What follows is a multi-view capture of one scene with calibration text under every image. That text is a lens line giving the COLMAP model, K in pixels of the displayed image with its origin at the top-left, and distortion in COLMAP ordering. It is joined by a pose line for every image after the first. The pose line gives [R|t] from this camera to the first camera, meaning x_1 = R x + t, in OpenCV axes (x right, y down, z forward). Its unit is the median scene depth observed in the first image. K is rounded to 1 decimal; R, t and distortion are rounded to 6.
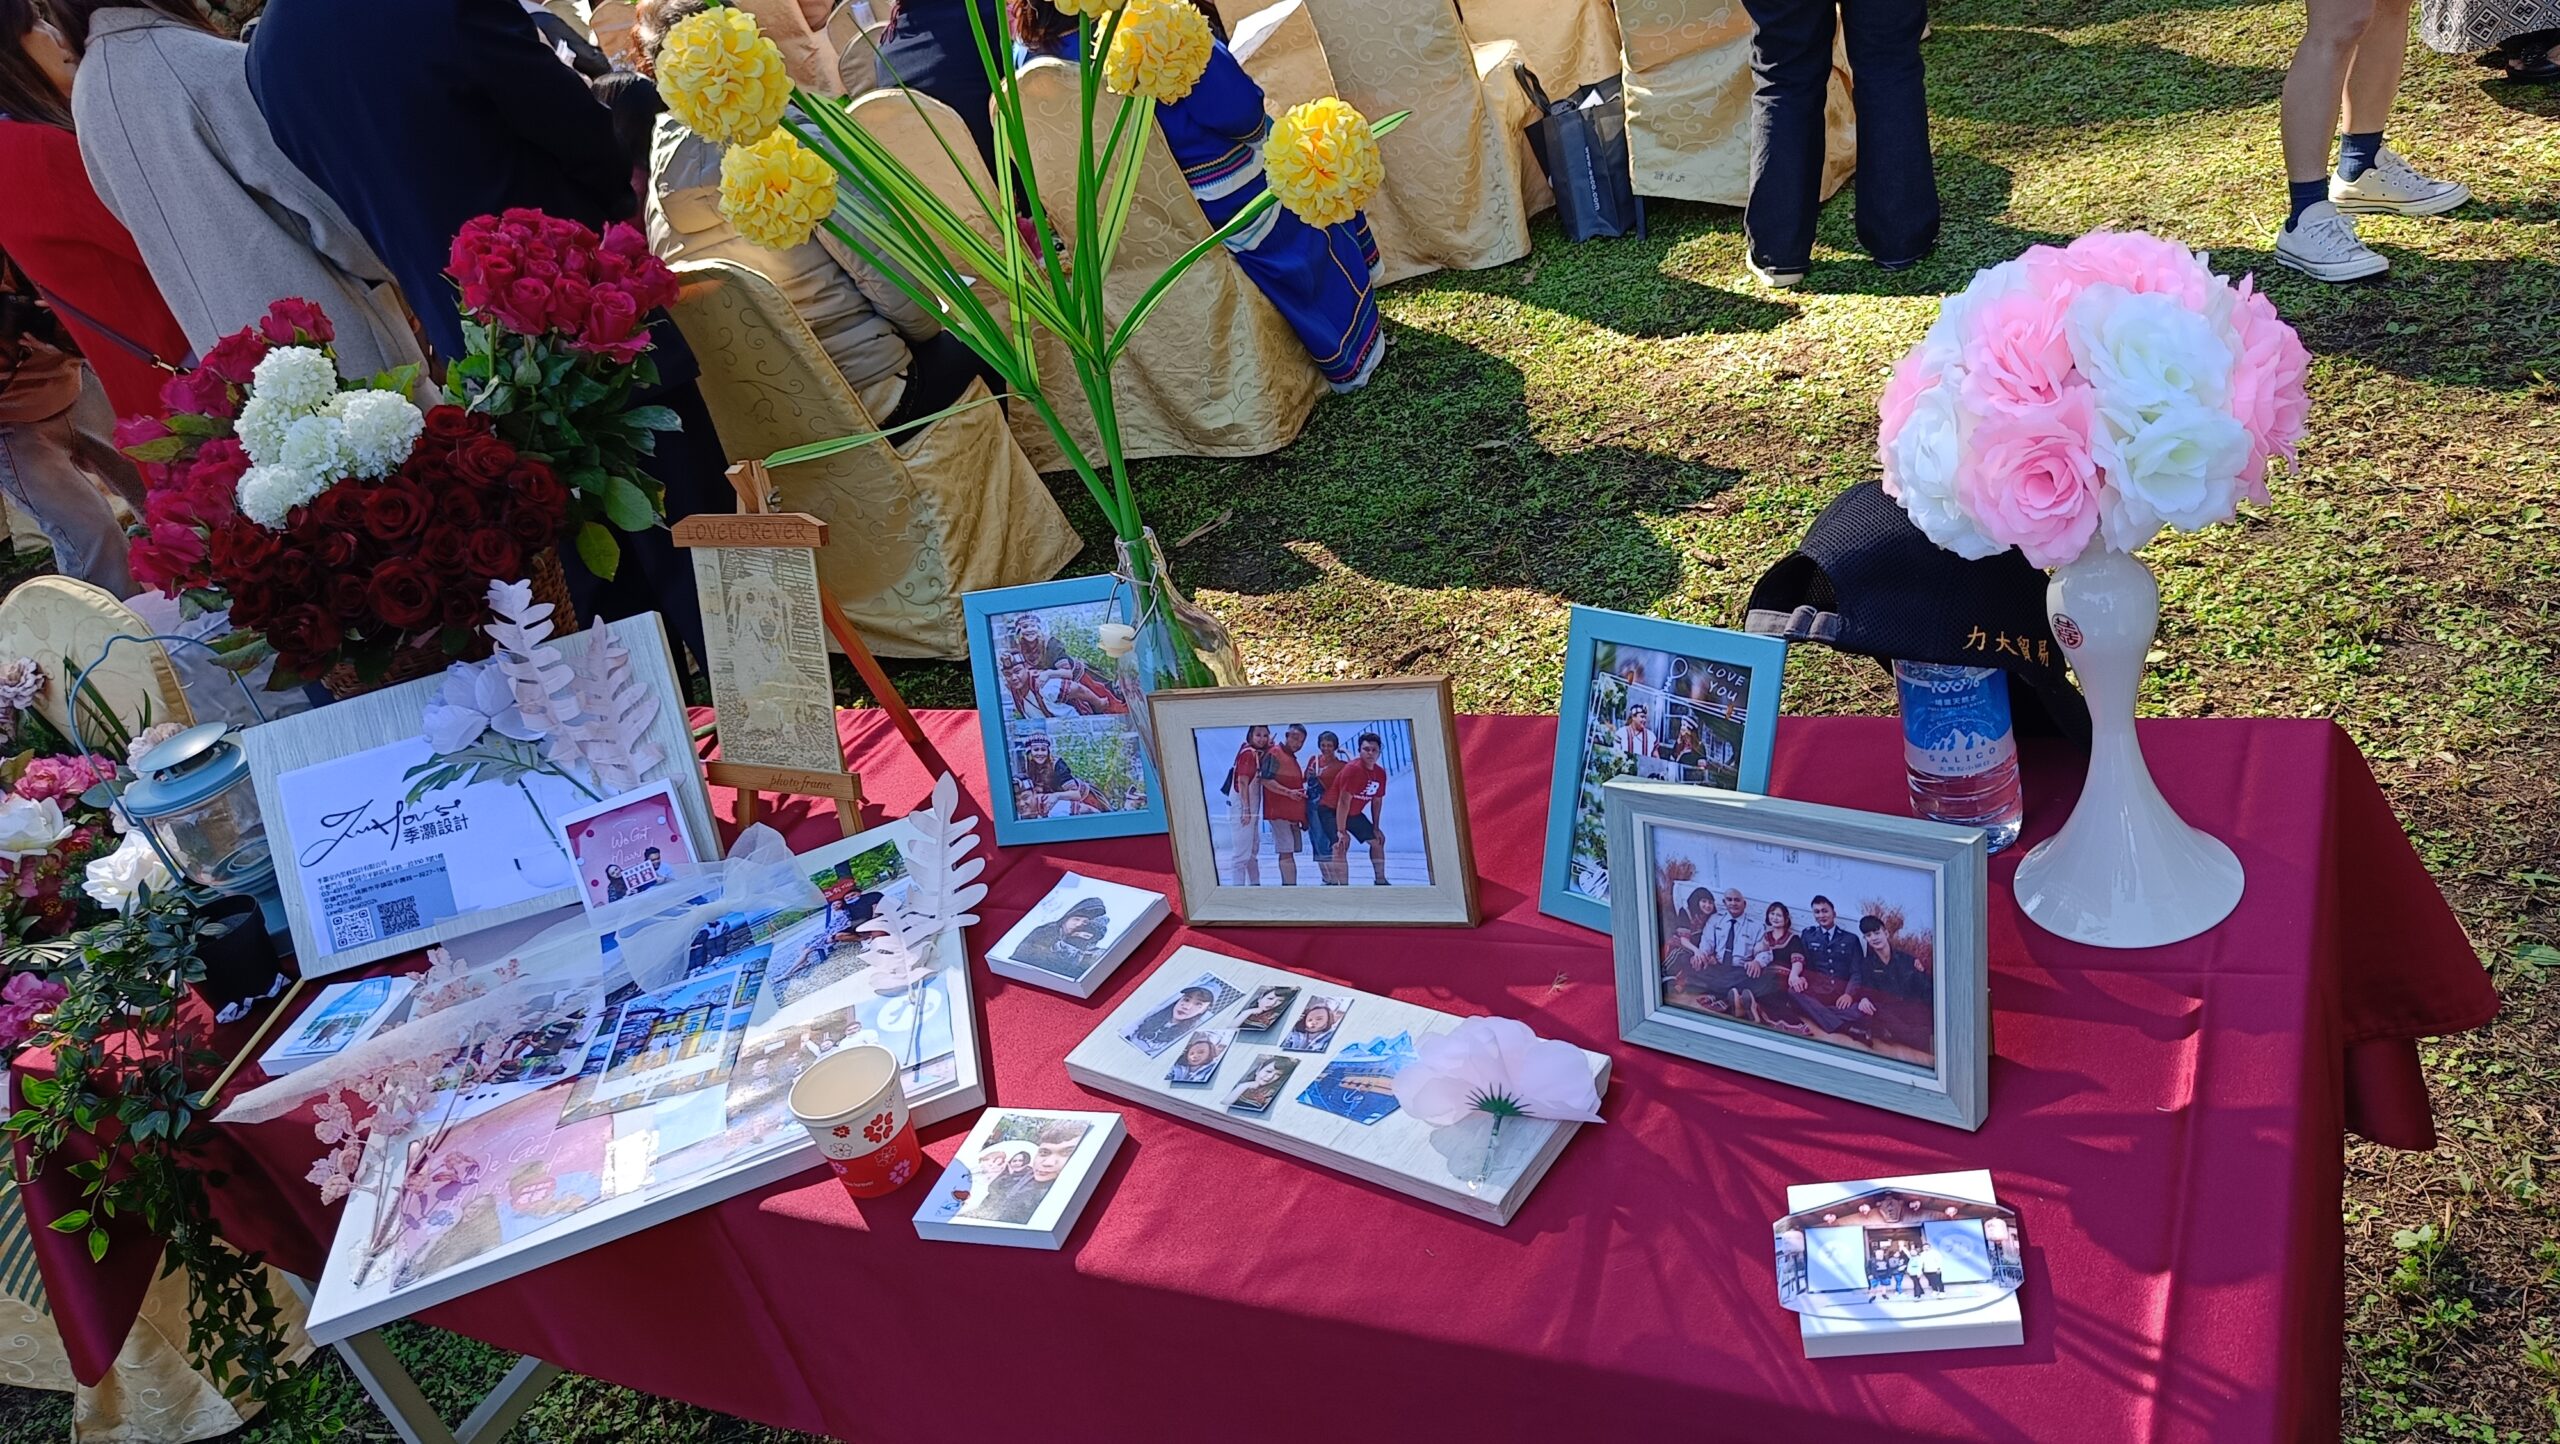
lens RADIAL K [[1866.4, 0, 1285.6], [0, 1866.4, 732.0], [0, 0, 1]] dist [0.033793, -0.006037]
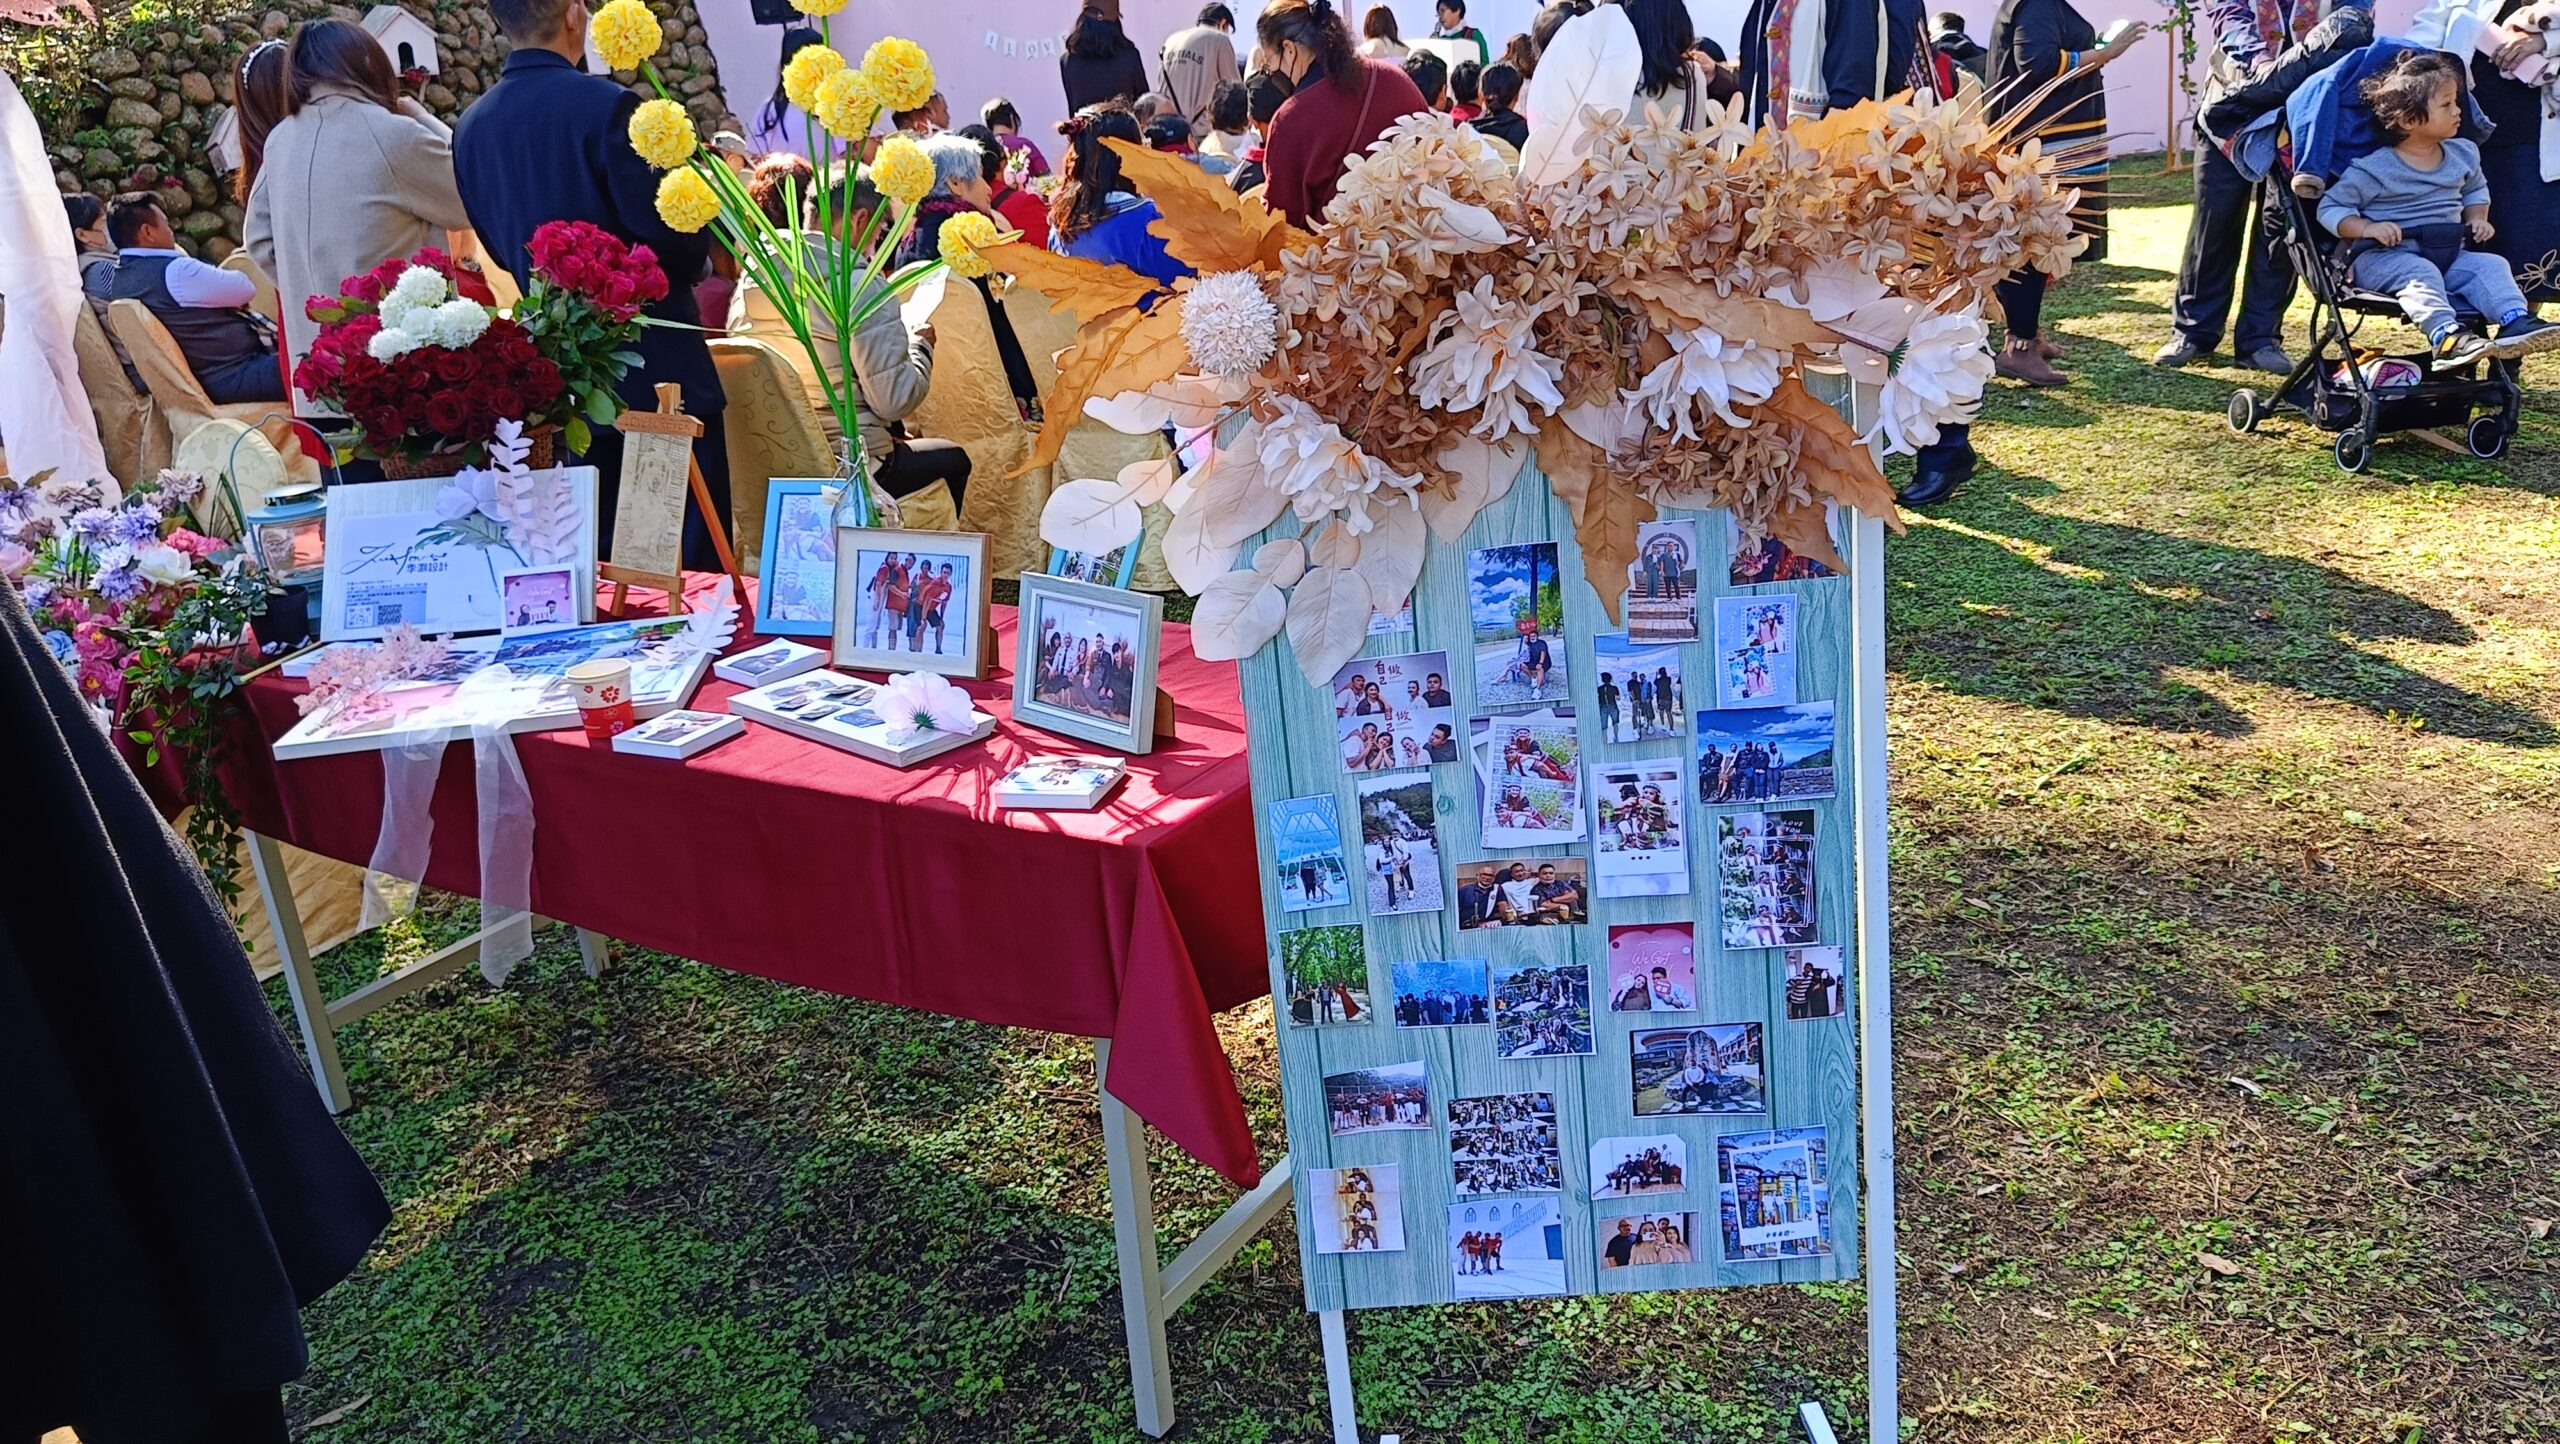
lens RADIAL K [[1866.4, 0, 1278.4], [0, 1866.4, 710.7], [0, 0, 1]] dist [0.033793, -0.006037]
pose [[0.977263, 0.207057, -0.045654, 0.370874], [-0.211690, 0.964999, -0.154801, 0.275709], [0.012003, 0.160946, 0.986890, -0.575875]]
